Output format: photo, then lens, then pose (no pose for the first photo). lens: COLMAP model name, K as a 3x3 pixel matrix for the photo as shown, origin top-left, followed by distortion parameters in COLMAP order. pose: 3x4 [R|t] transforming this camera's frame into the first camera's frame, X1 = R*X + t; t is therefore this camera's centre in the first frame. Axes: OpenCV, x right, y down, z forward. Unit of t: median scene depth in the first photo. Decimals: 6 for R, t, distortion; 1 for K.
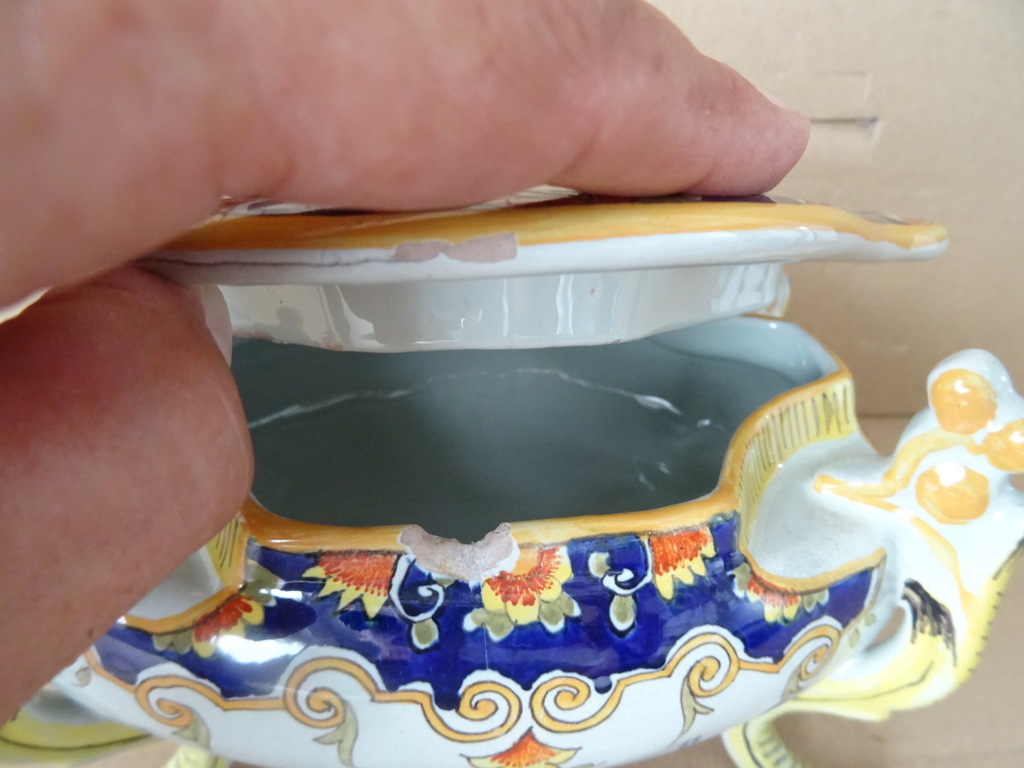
lens RADIAL K [[715.6, 0, 512.0], [0, 715.6, 384.0], [0, 0, 1]] dist [0.002456, -0.001369]
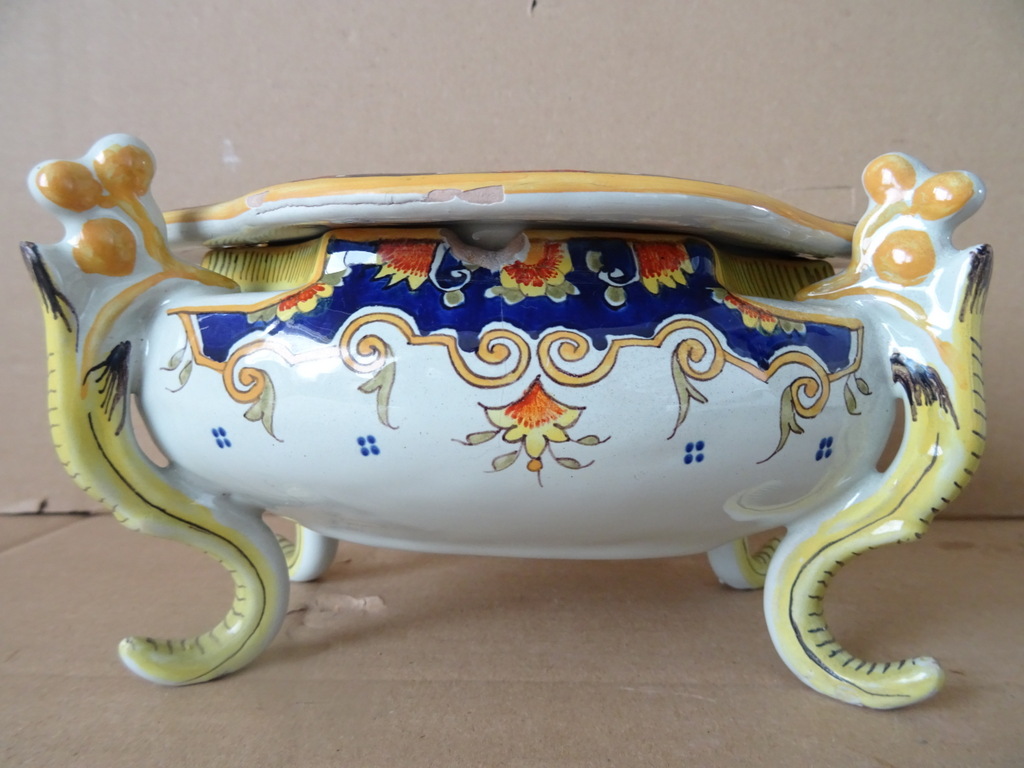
lens RADIAL K [[720.8, 0, 510.3], [0, 720.8, 386.4], [0, 0, 1]] dist [0.022951, -0.050718]
pose [[0.992777, -0.027885, -0.116692, 0.118971], [-0.025514, 0.901303, -0.432437, 1.020490], [0.117233, 0.432290, 0.894081, -0.057659]]
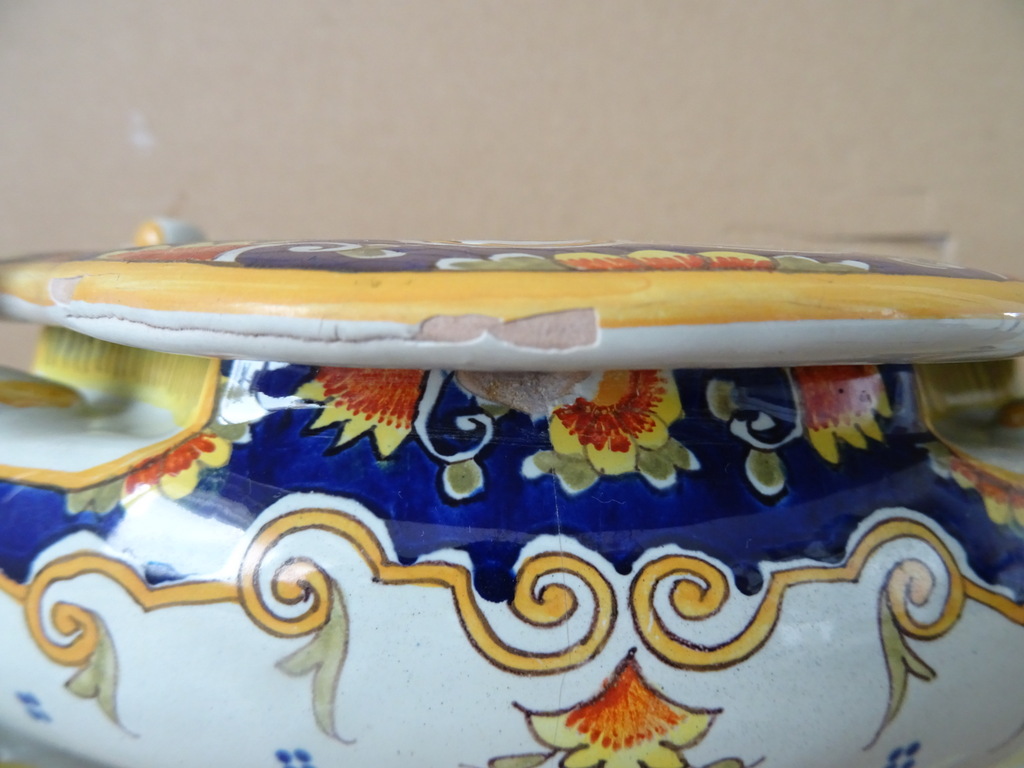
lens RADIAL K [[720.8, 0, 510.3], [0, 720.8, 386.4], [0, 0, 1]] dist [0.022951, -0.050718]
pose [[0.997155, -0.015884, -0.073683, -0.028160], [-0.014273, 0.920070, -0.391495, 0.520770], [0.074012, 0.391433, 0.917226, 0.357849]]
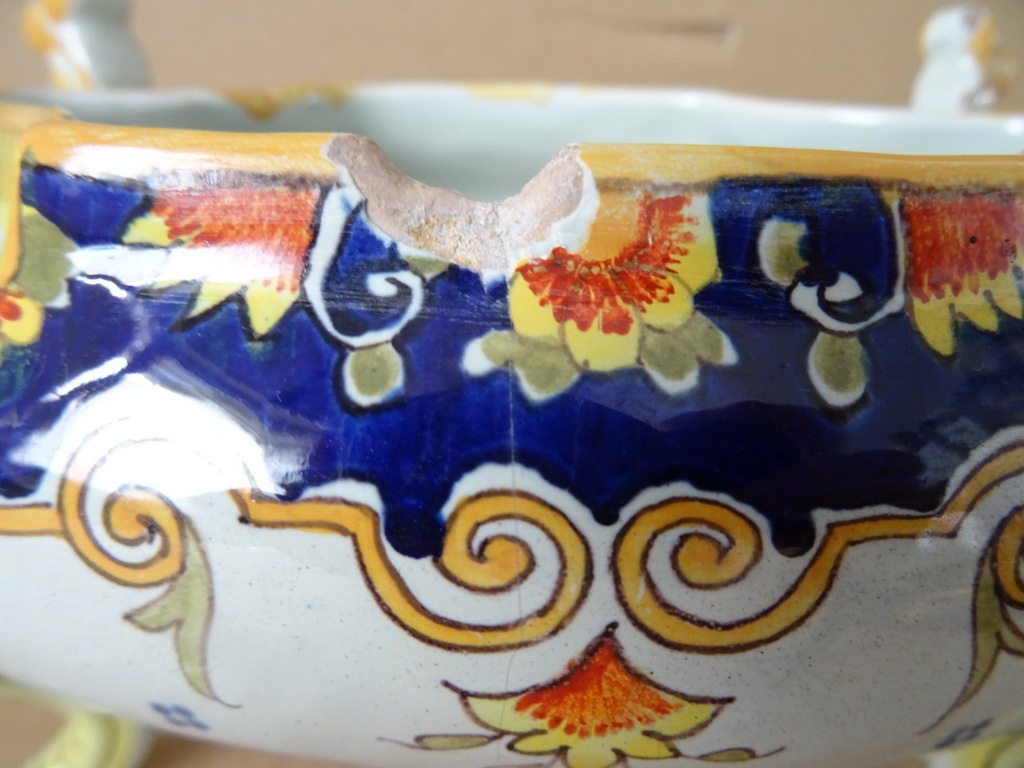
lens RADIAL K [[720.8, 0, 510.3], [0, 720.8, 386.4], [0, 0, 1]] dist [0.022951, -0.050718]
pose [[0.992235, 0.031279, -0.120376, 0.013649], [-0.044176, 0.993383, -0.106010, 0.393062], [0.116264, 0.110504, 0.987052, 0.568631]]
